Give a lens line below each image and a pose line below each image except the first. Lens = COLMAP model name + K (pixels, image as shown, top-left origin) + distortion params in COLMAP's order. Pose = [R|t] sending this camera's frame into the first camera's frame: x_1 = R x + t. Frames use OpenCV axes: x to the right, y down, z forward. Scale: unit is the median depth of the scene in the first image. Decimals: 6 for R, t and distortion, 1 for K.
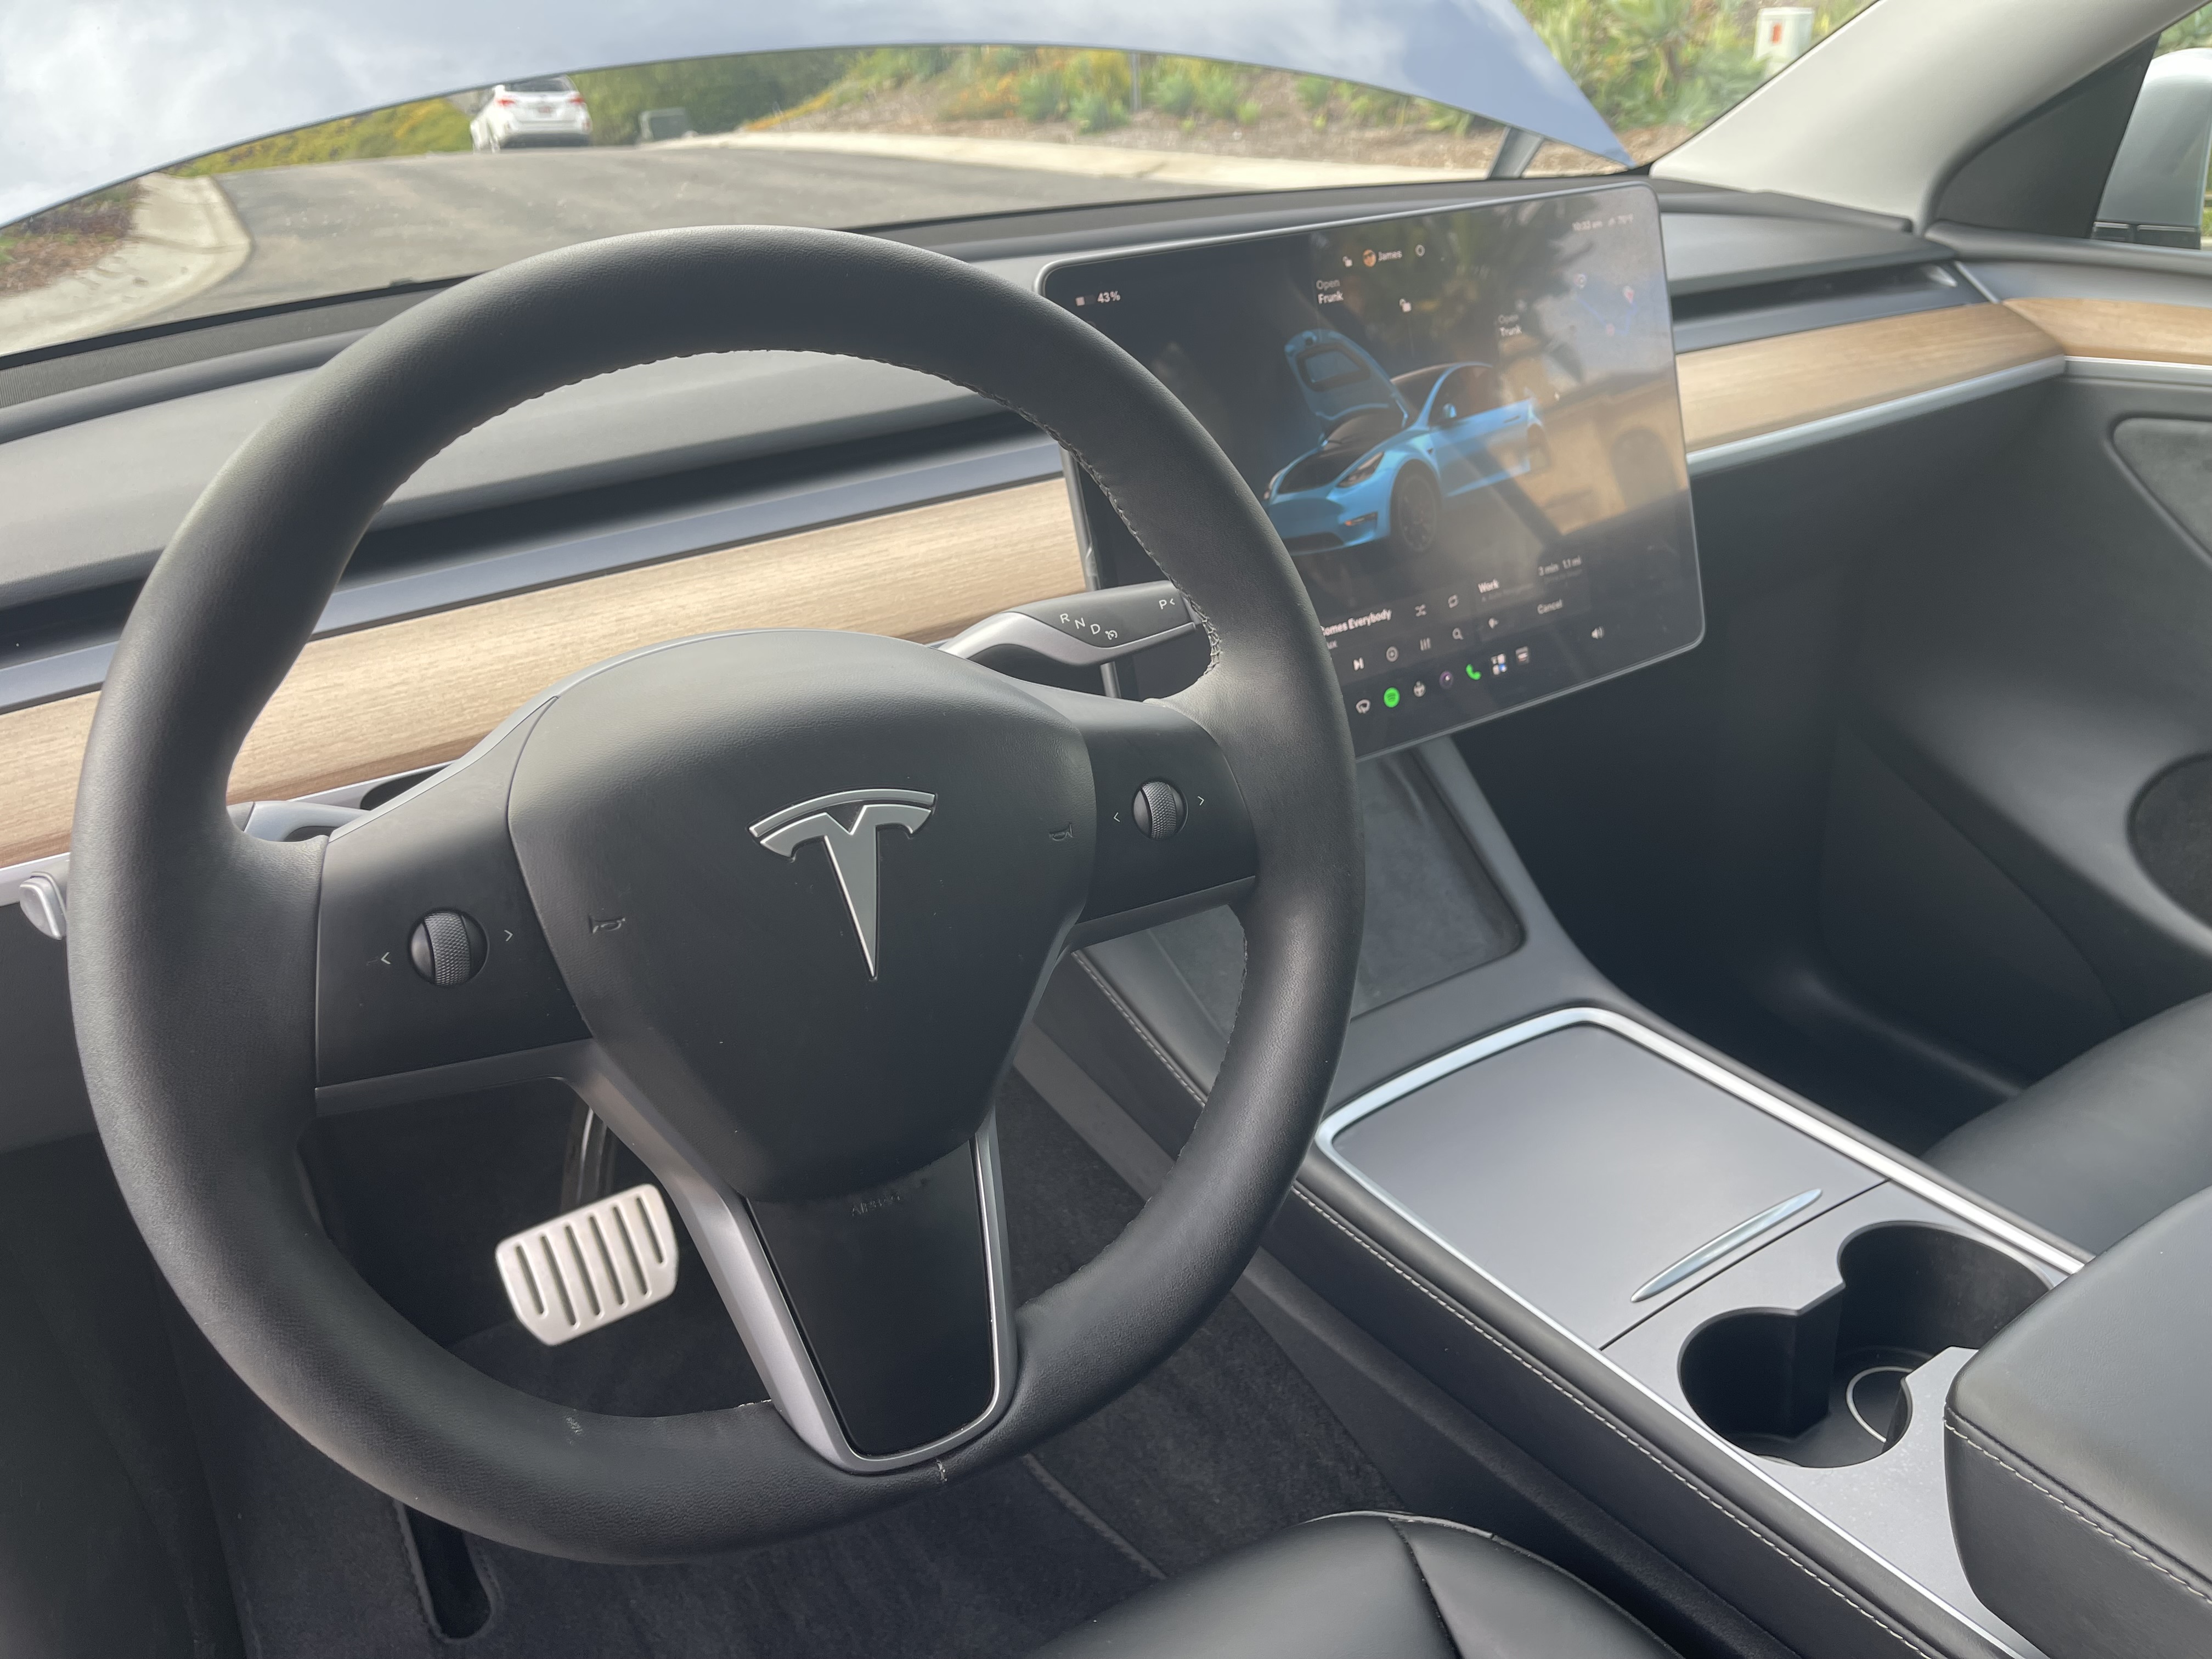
lens RADIAL K [[1674.2, 0, 1117.8], [0, 1674.2, 818.0], [0, 0, 1]] dist [0.075235, -0.102641]
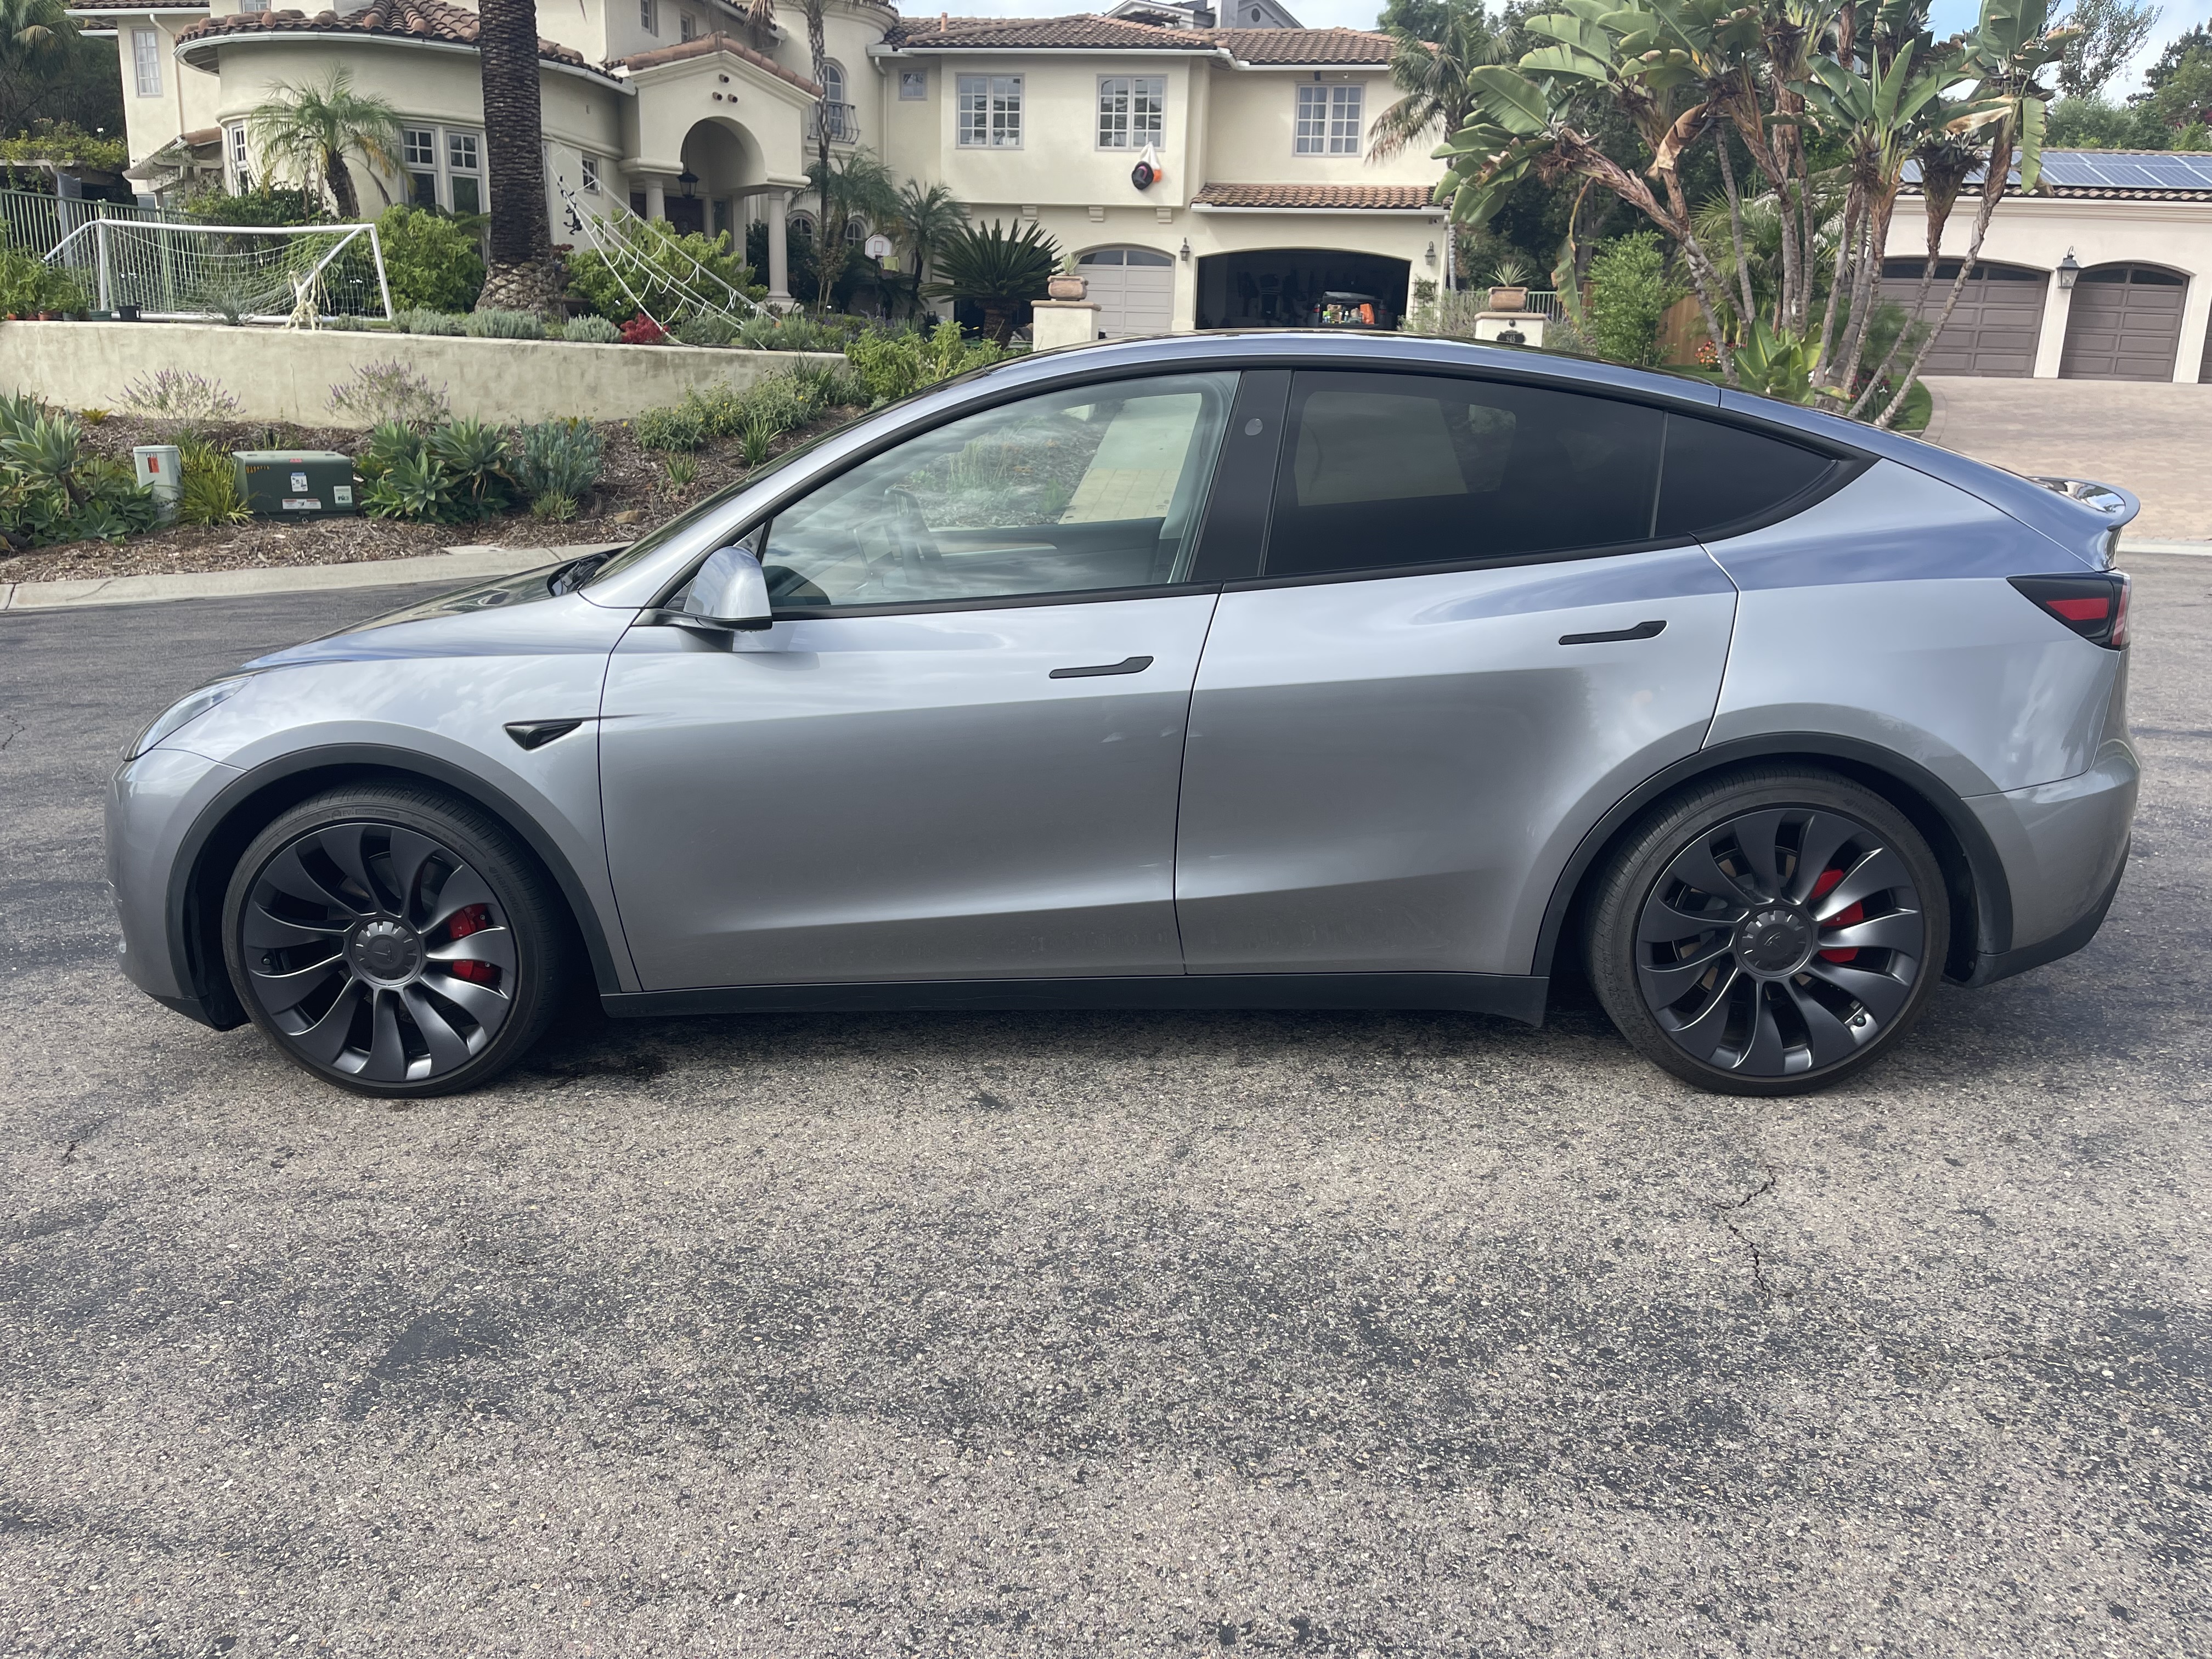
lens RADIAL K [[1674.2, 0, 1107.4], [0, 1674.2, 816.4], [0, 0, 1]] dist [0.075235, -0.102641]
pose [[0.579145, -0.185935, 0.793738, -0.112516], [0.355357, 0.933852, -0.040527, 0.031177], [-0.733698, 0.305531, 0.606908, -0.078557]]
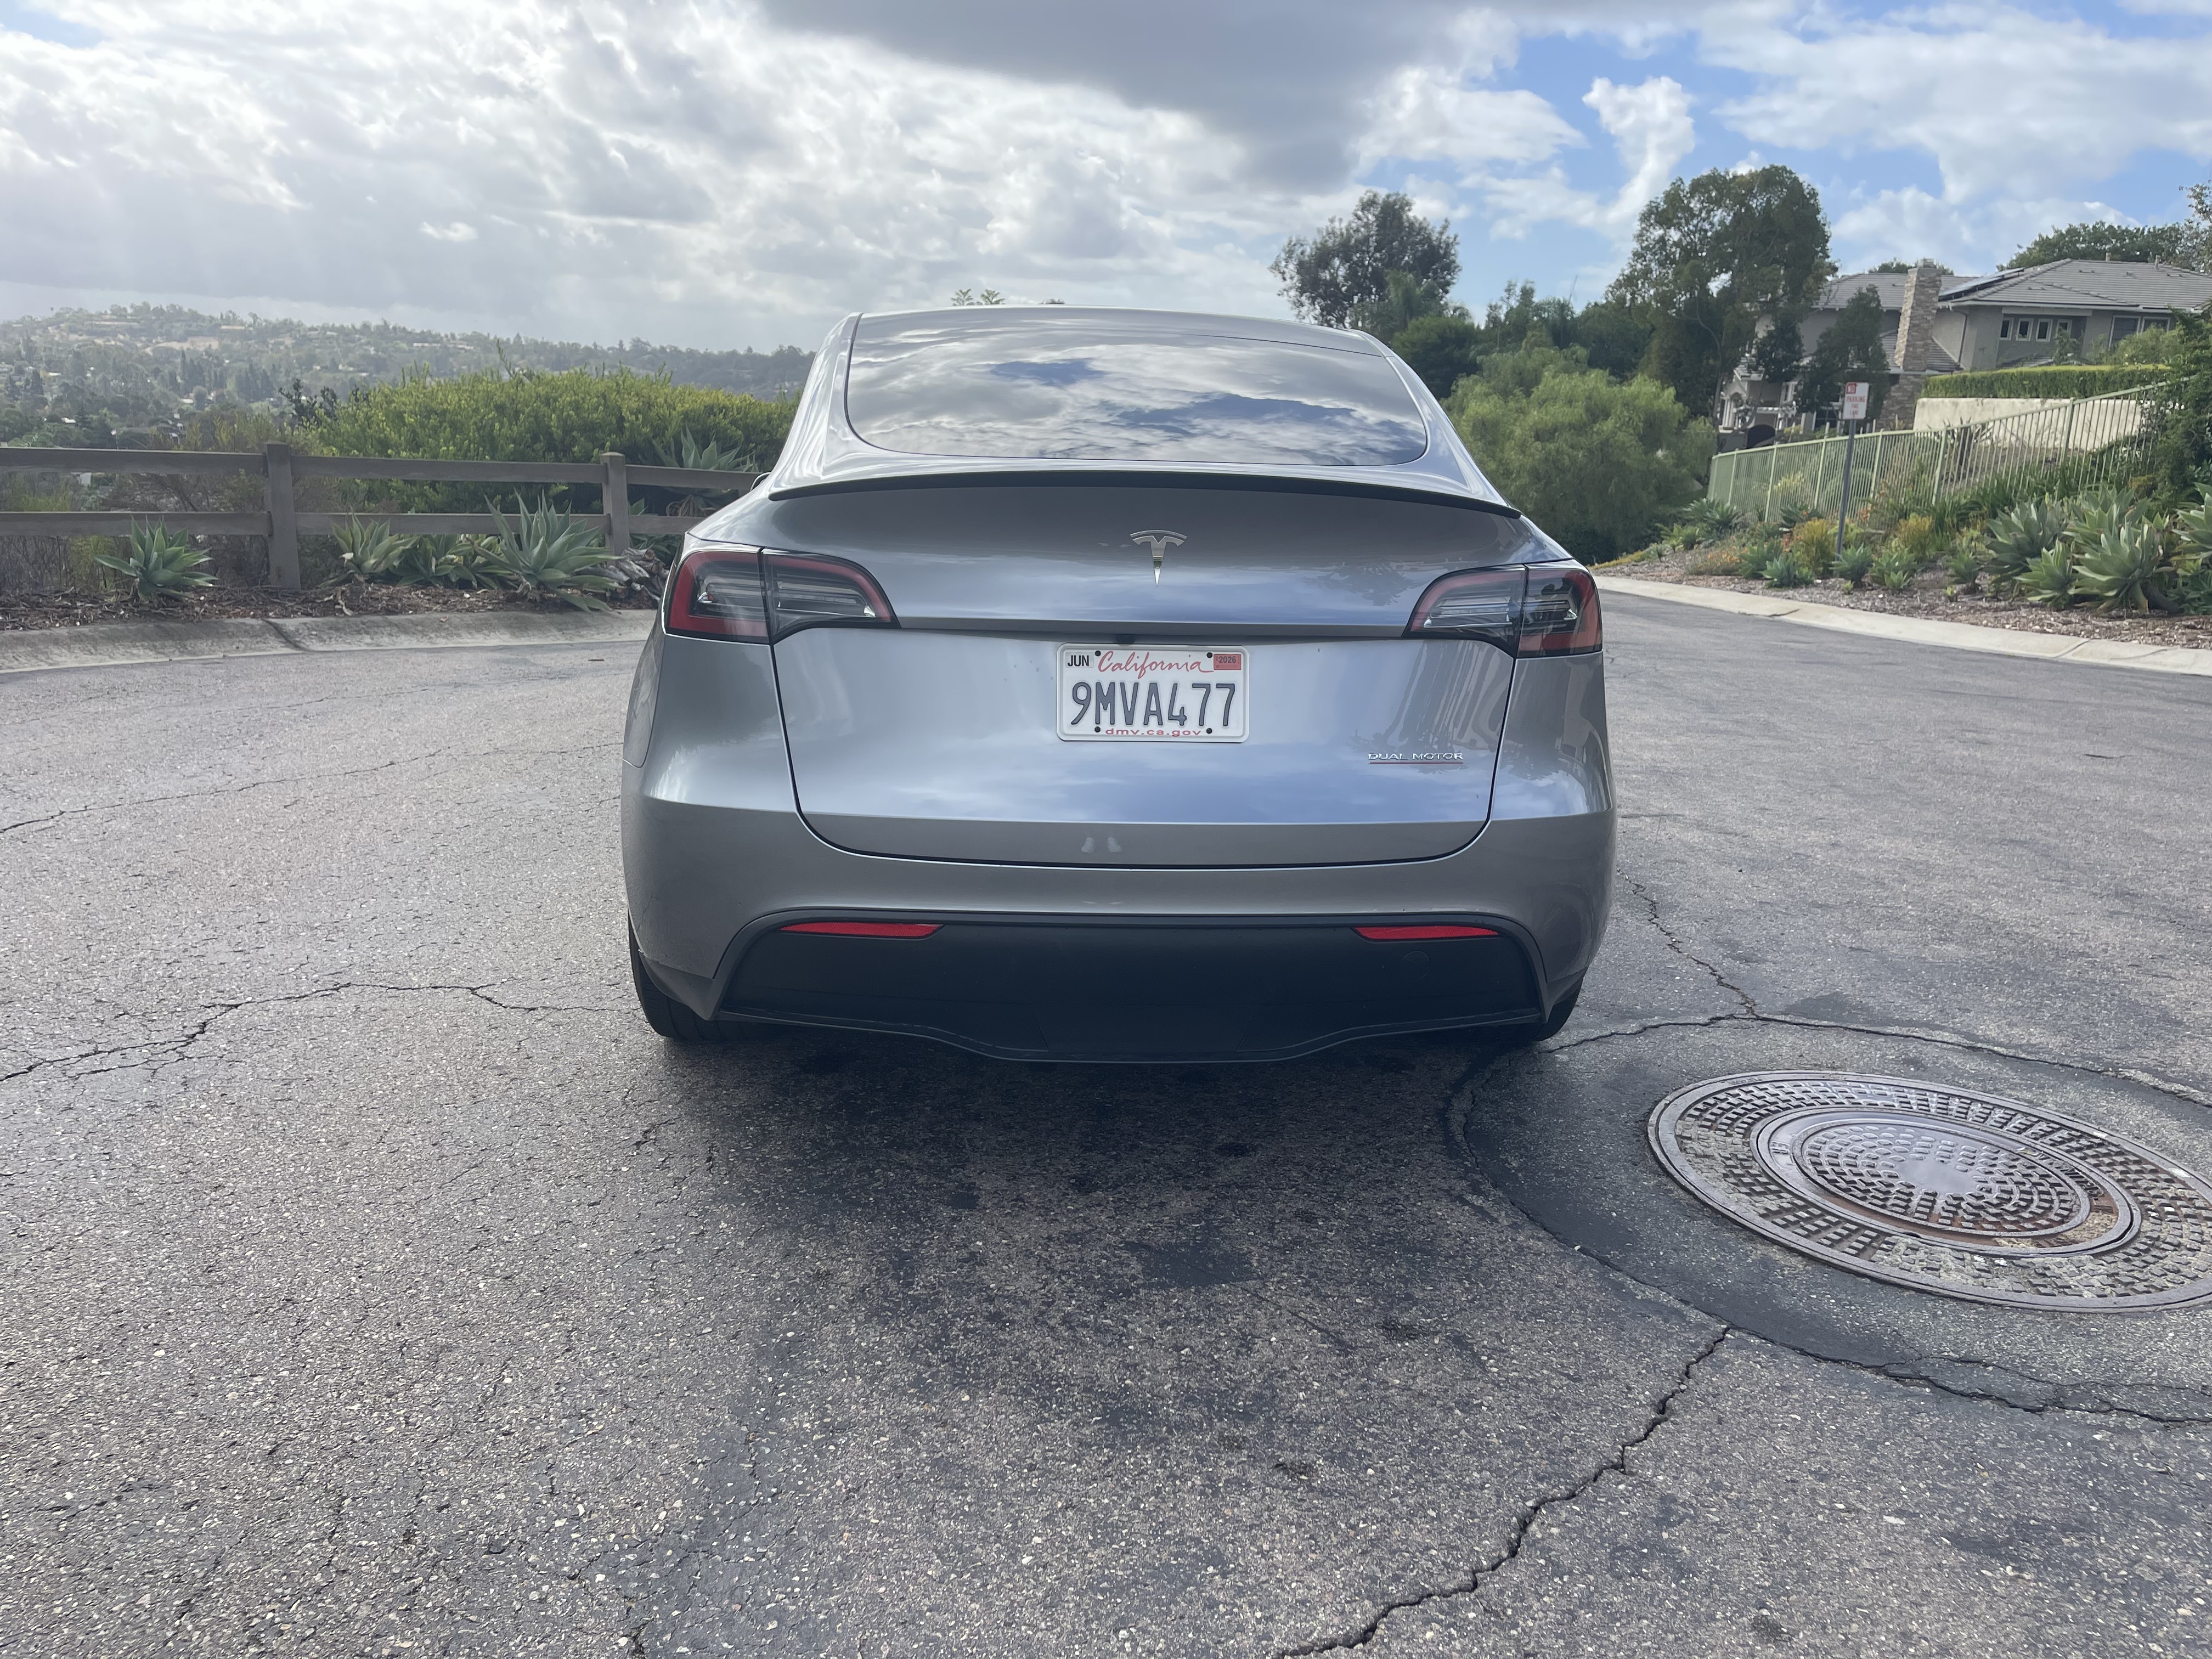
lens RADIAL K [[1674.2, 0, 1121.1], [0, 1674.2, 841.0], [0, 0, 1]] dist [0.075235, -0.102641]
pose [[0.866428, 0.162635, -0.472073, 0.120534], [-0.268183, 0.949091, -0.165241, 0.064551], [0.421166, 0.269772, 0.865935, -0.137488]]
